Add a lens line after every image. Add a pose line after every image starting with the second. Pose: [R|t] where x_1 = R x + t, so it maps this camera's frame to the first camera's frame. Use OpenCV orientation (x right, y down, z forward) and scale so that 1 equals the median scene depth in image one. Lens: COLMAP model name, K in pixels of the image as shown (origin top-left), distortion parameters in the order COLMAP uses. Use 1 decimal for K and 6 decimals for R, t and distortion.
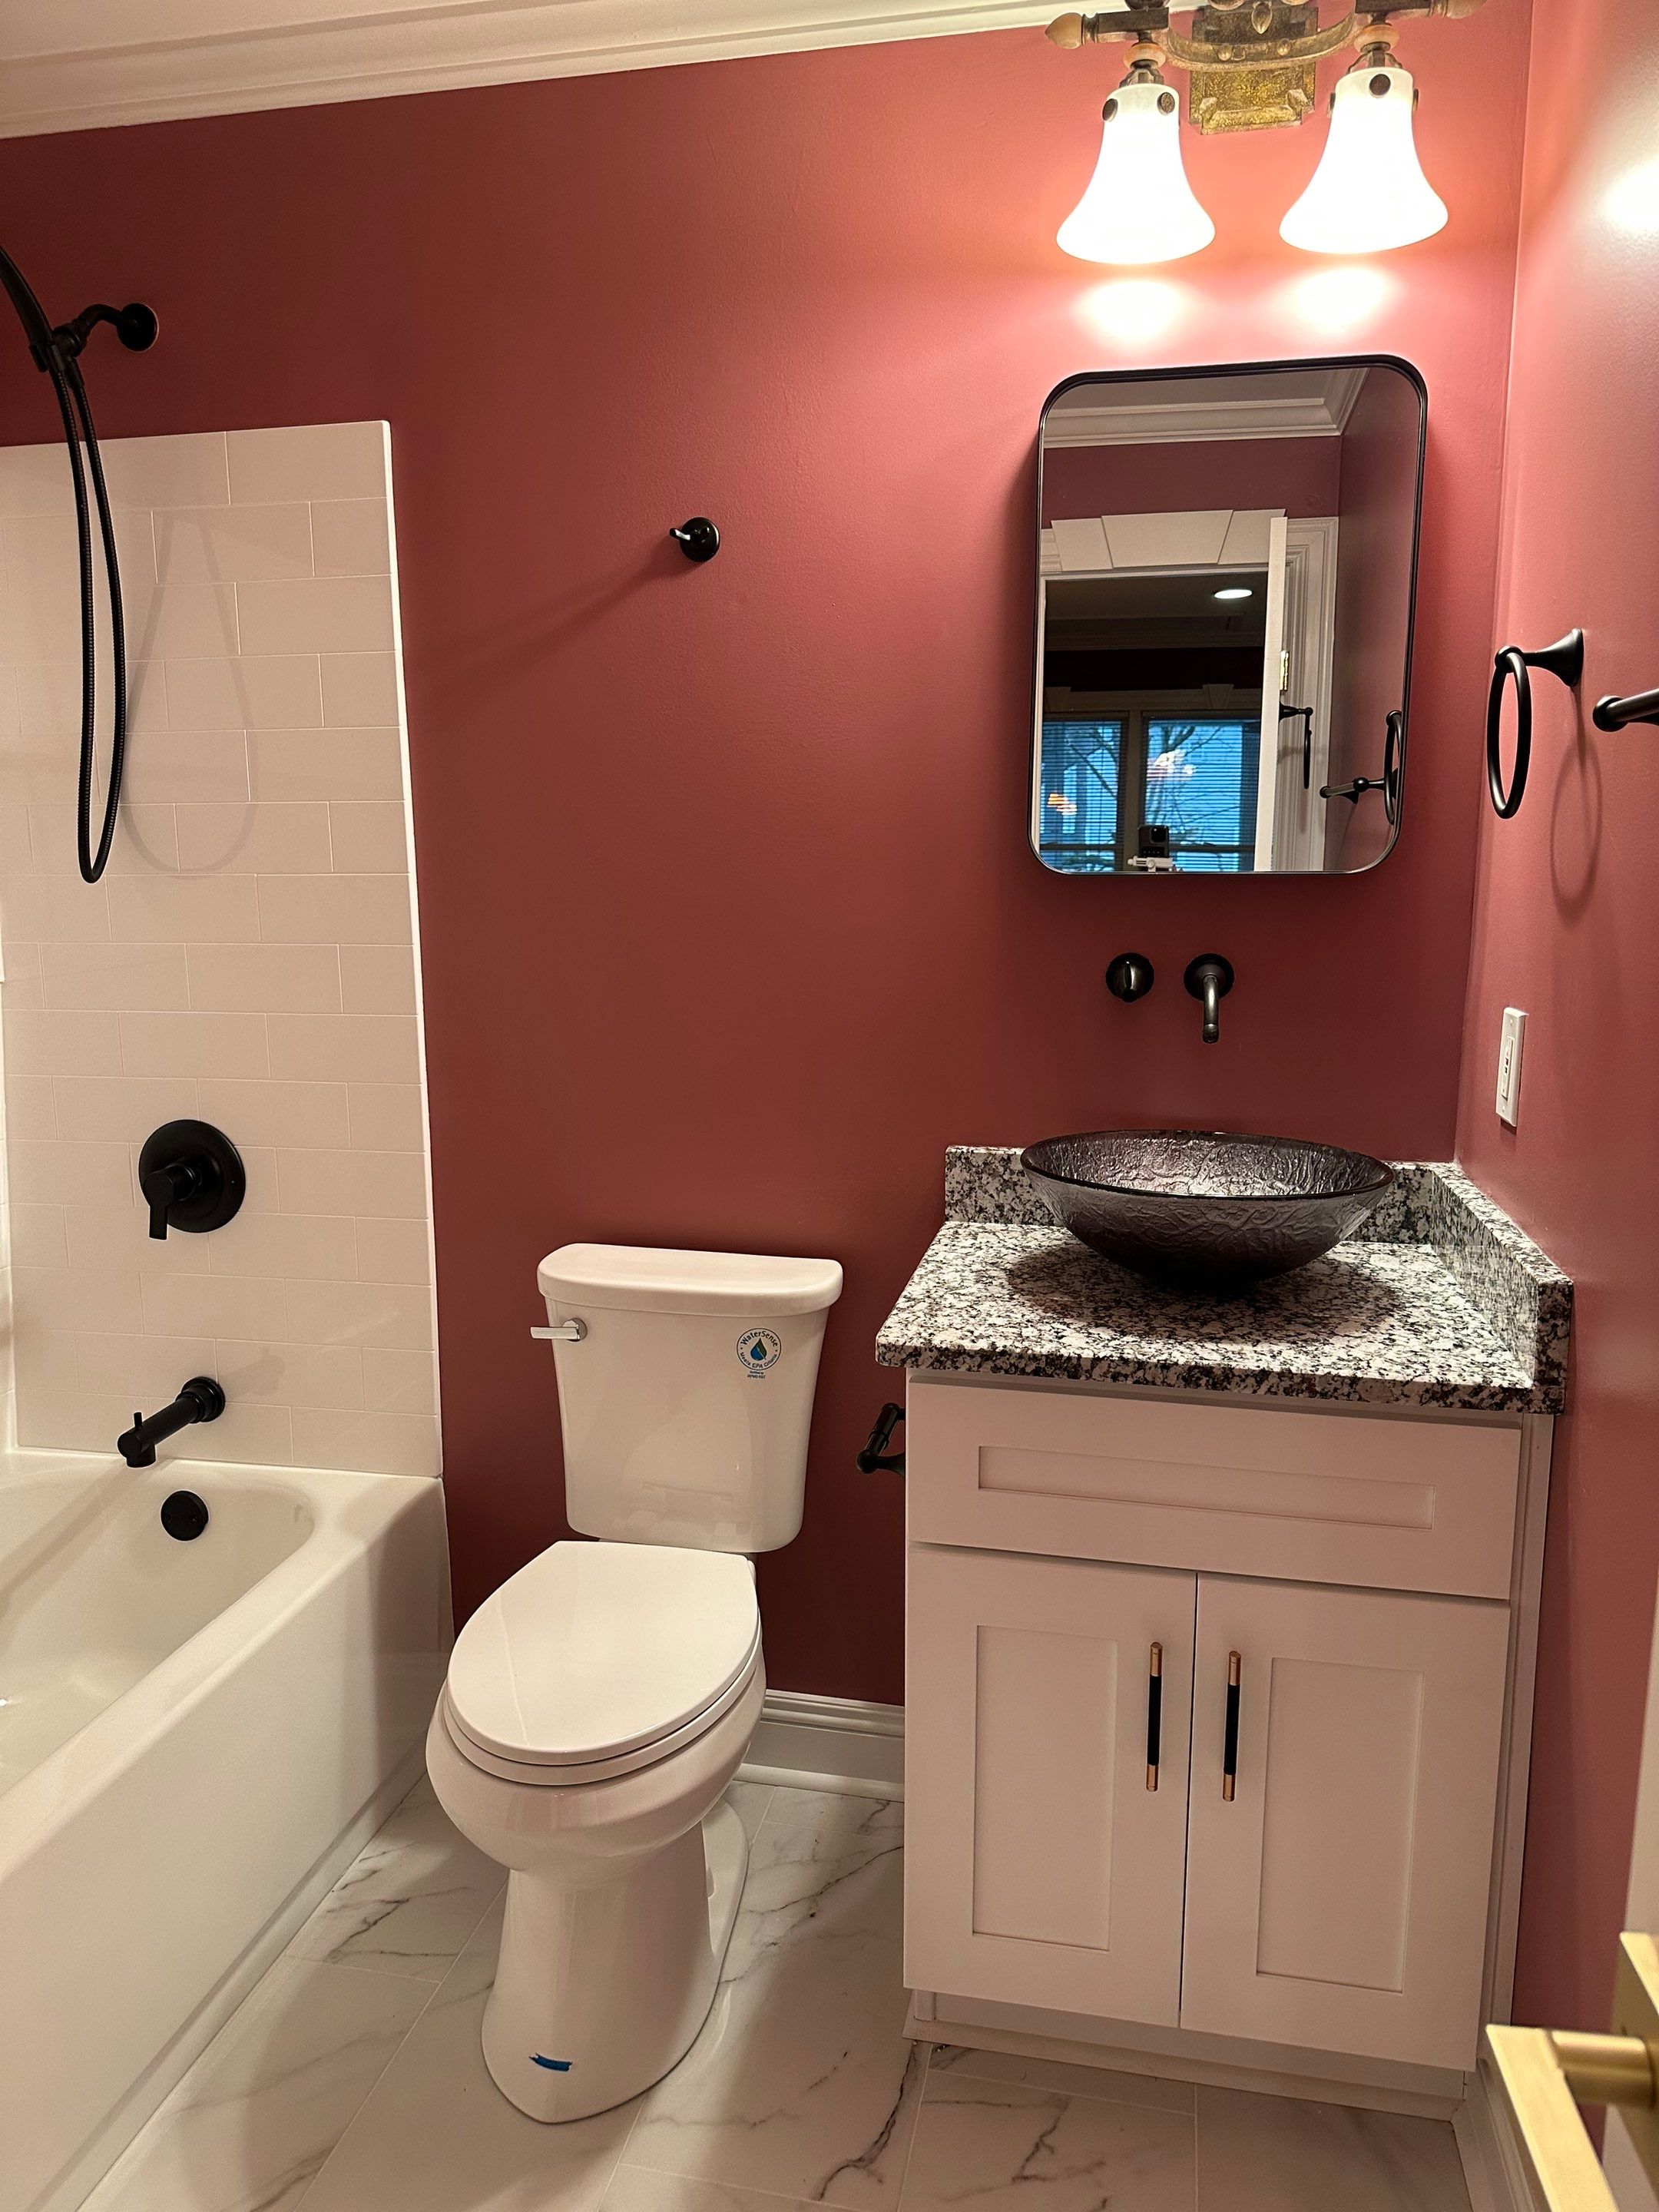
lens RADIAL K [[1566.3, 0, 830.5], [0, 1566.3, 1100.2], [0, 0, 1]] dist [0.012933, -0.012718]
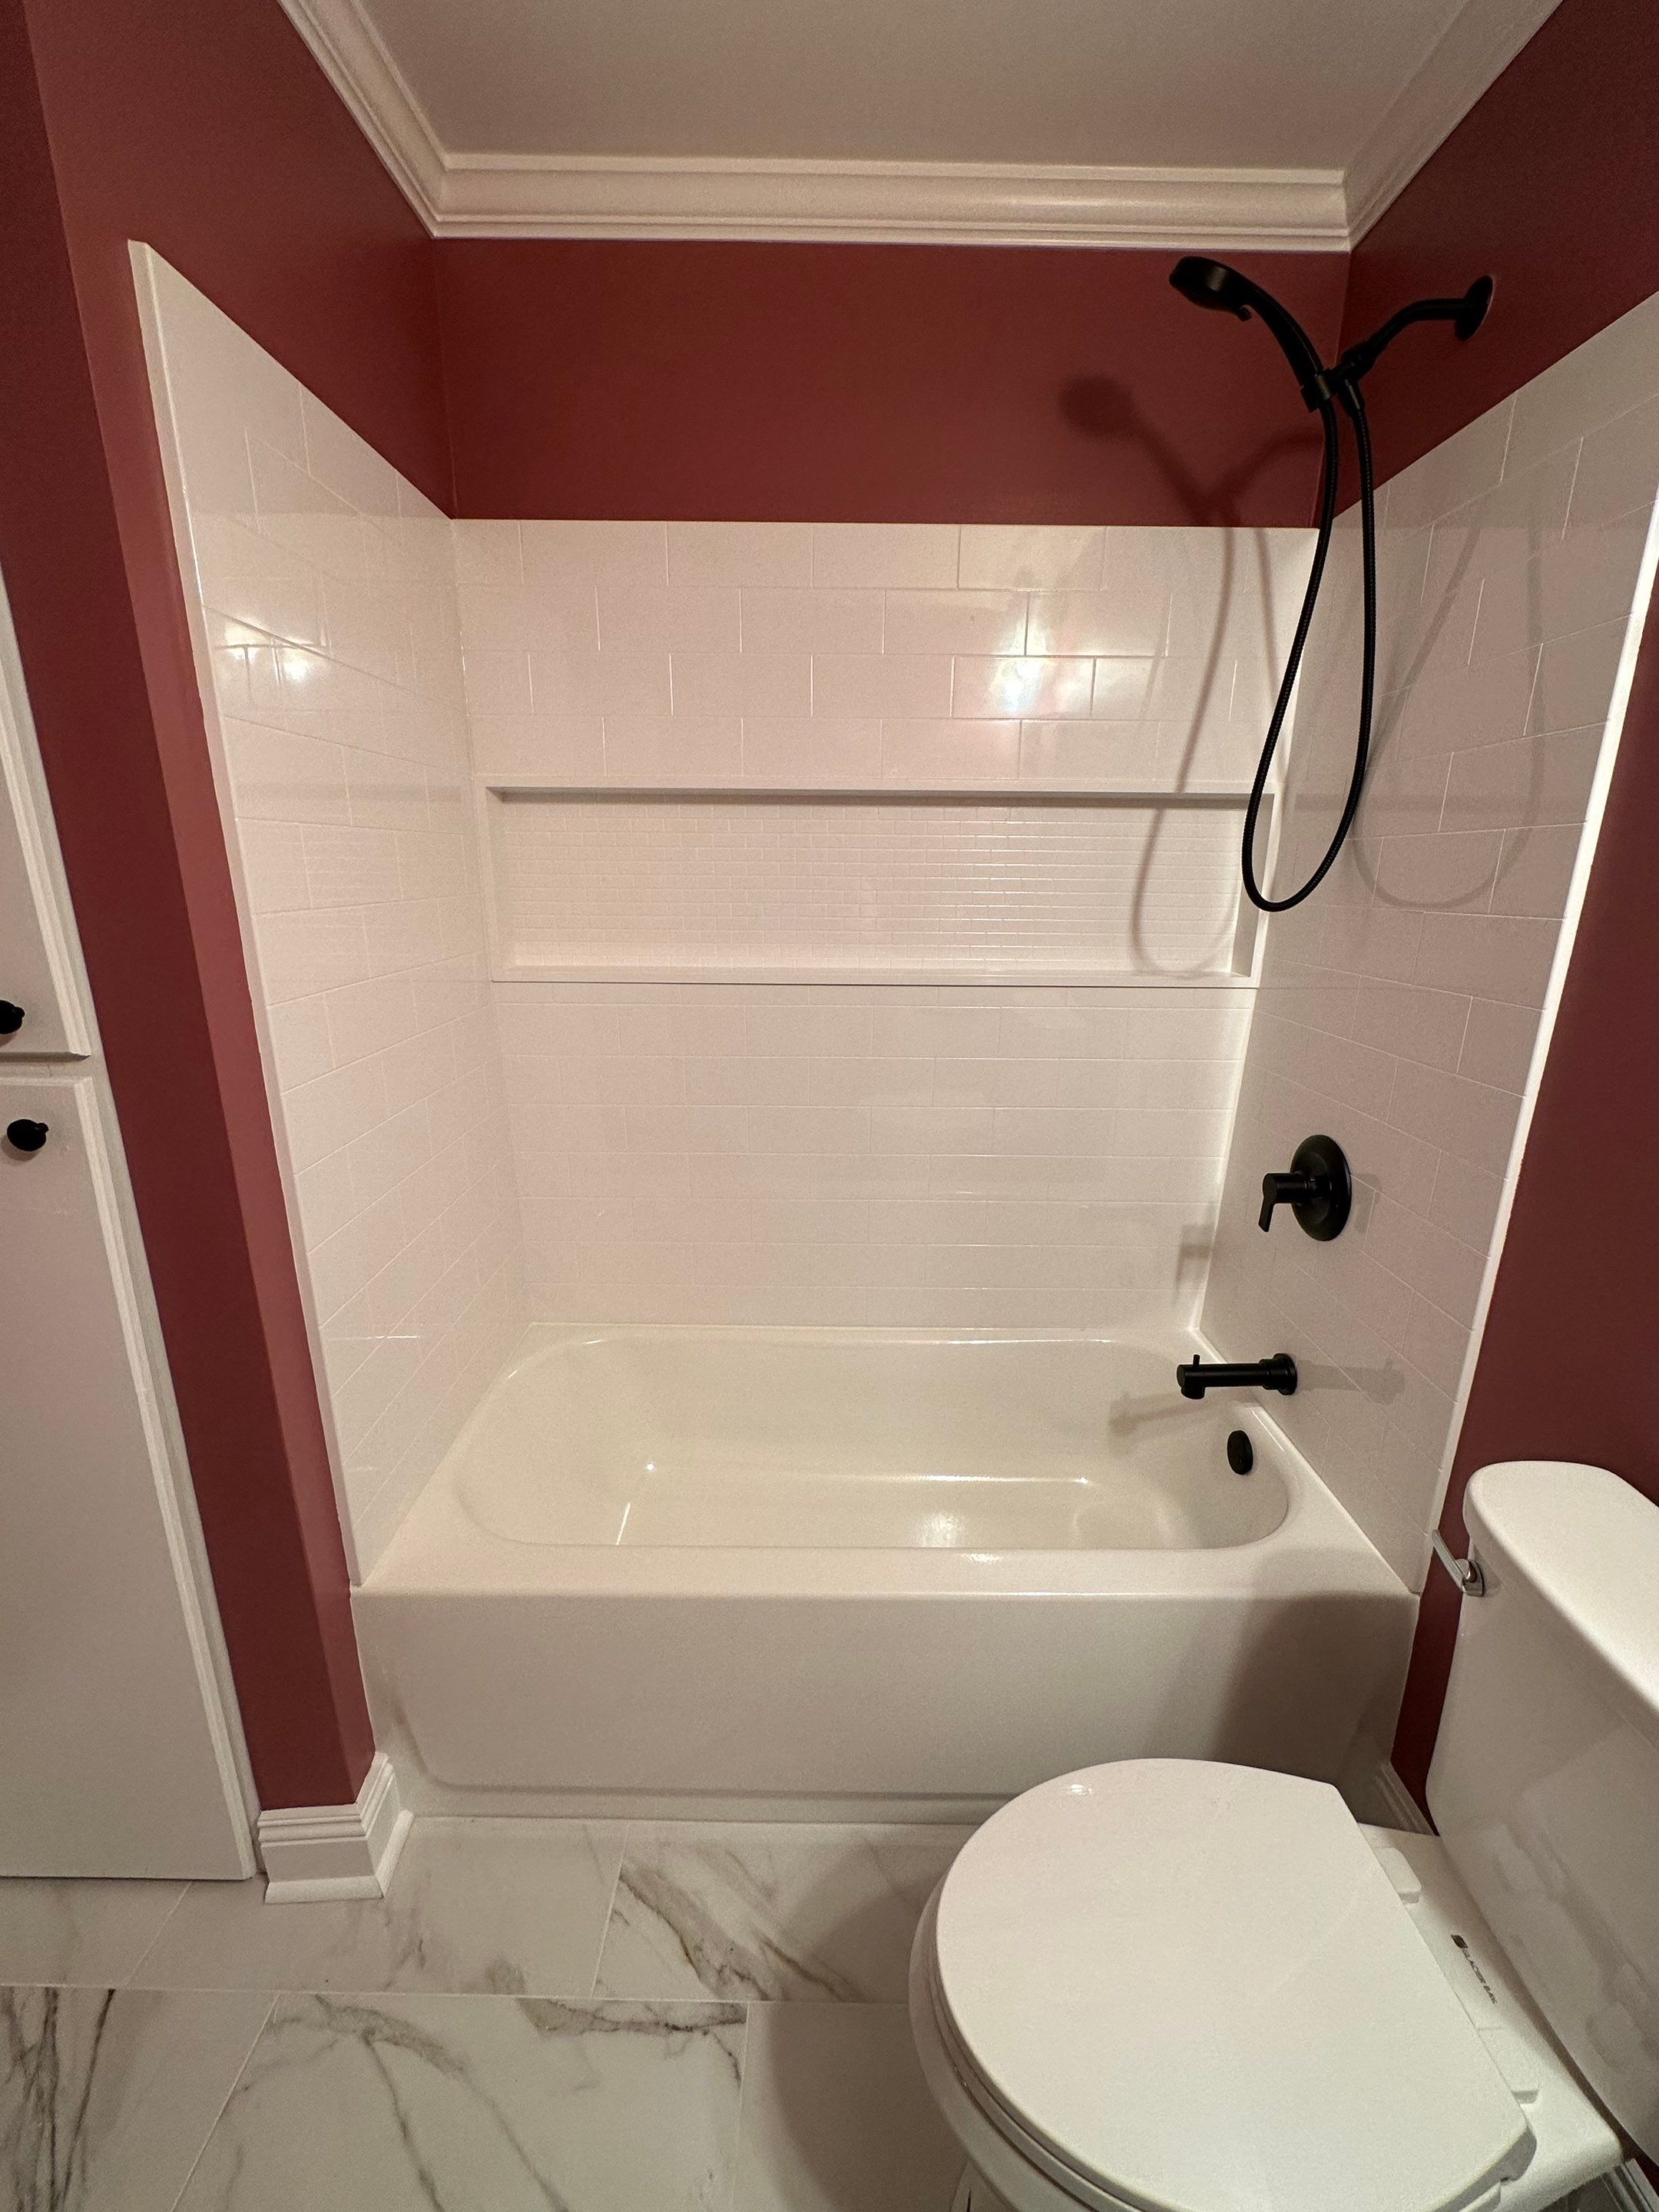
lens RADIAL K [[880.0, 0, 829.1], [0, 880.0, 1108.0], [0, 0, 1]] dist [-0.003427, 0.000715]
pose [[0.197865, 0.262508, -0.944425, 0.092763], [-0.164646, 0.958686, 0.231977, -0.094784], [0.966303, 0.109596, 0.232911, 0.550745]]
